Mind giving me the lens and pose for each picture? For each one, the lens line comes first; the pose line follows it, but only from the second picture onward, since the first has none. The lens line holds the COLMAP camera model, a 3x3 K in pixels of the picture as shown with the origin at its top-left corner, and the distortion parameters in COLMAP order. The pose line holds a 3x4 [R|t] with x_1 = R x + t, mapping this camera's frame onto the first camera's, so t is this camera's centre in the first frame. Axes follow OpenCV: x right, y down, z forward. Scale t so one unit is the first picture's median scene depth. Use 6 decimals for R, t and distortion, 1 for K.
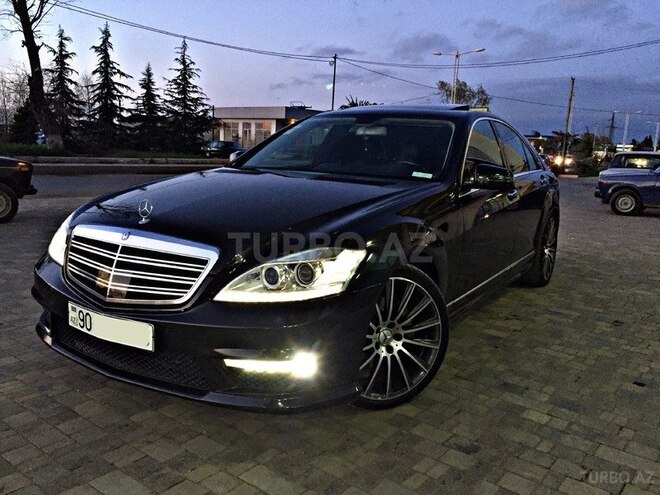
lens RADIAL K [[575.7, 0, 331.4], [0, 575.7, 245.5], [0, 0, 1]] dist [0.065898, -0.046661]
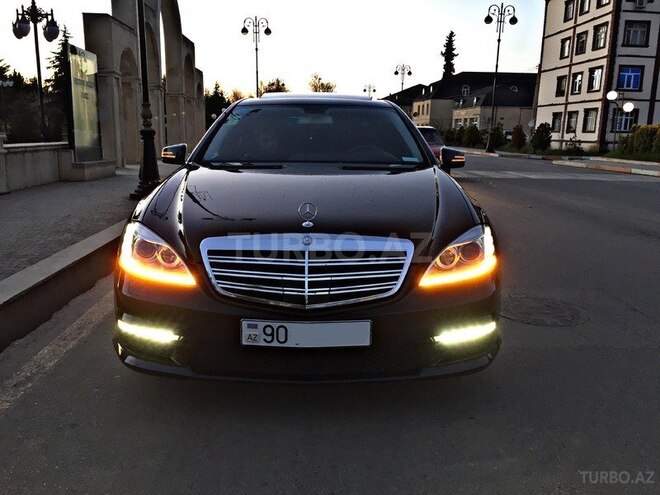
lens RADIAL K [[575.7, 0, 329.2], [0, 575.7, 250.0], [0, 0, 1]] dist [0.065898, -0.046661]
pose [[0.843436, -0.141580, 0.518238, -0.852042], [0.118737, 0.989920, 0.077196, -0.073981], [-0.523943, -0.003576, 0.851746, 0.150425]]
